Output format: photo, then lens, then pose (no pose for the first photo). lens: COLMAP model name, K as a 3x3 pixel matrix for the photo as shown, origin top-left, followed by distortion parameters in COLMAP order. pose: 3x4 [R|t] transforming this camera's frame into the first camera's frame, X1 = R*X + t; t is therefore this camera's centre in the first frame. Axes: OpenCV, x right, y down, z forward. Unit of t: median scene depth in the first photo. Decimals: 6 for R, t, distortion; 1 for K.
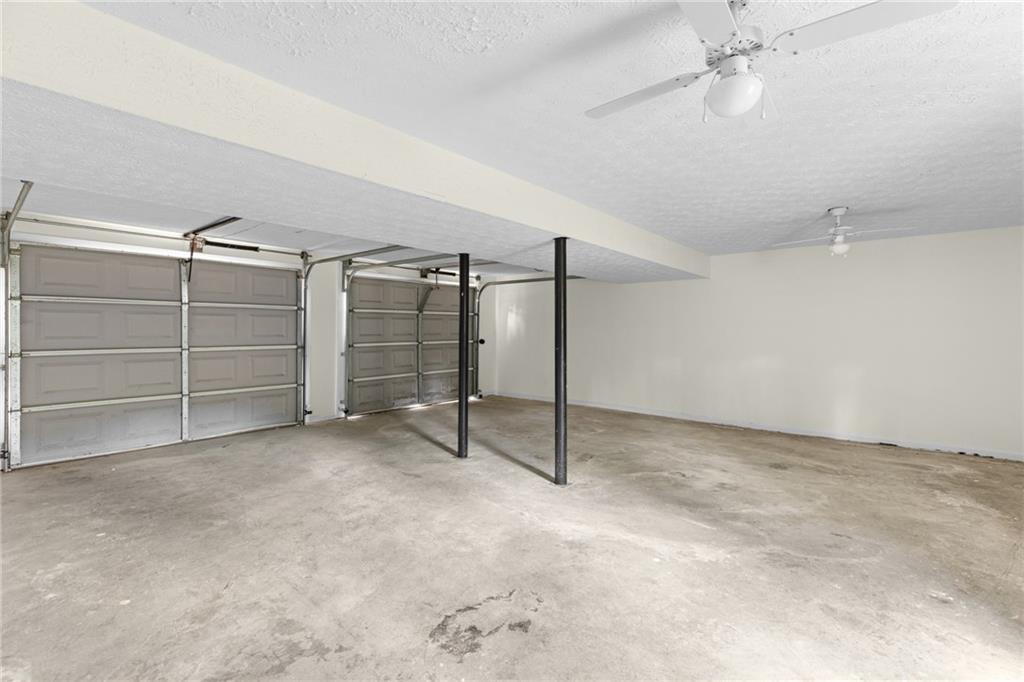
lens RADIAL K [[463.8, 0, 510.7], [0, 463.8, 335.4], [0, 0, 1]] dist [0.006186, -0.000381]
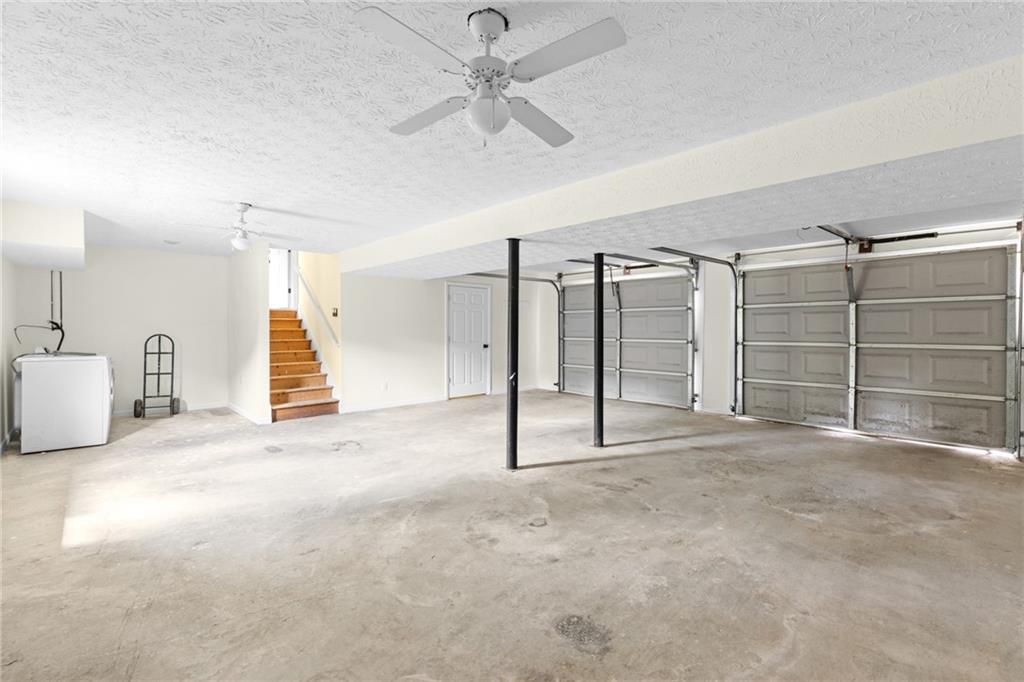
lens RADIAL K [[463.8, 0, 510.6], [0, 463.8, 333.1], [0, 0, 1]] dist [0.006186, -0.000381]
pose [[-0.126904, 0.009158, -0.991873, 1.068888], [-0.014396, 0.999835, 0.011074, -0.004061], [0.991811, 0.015684, -0.126751, 1.032159]]
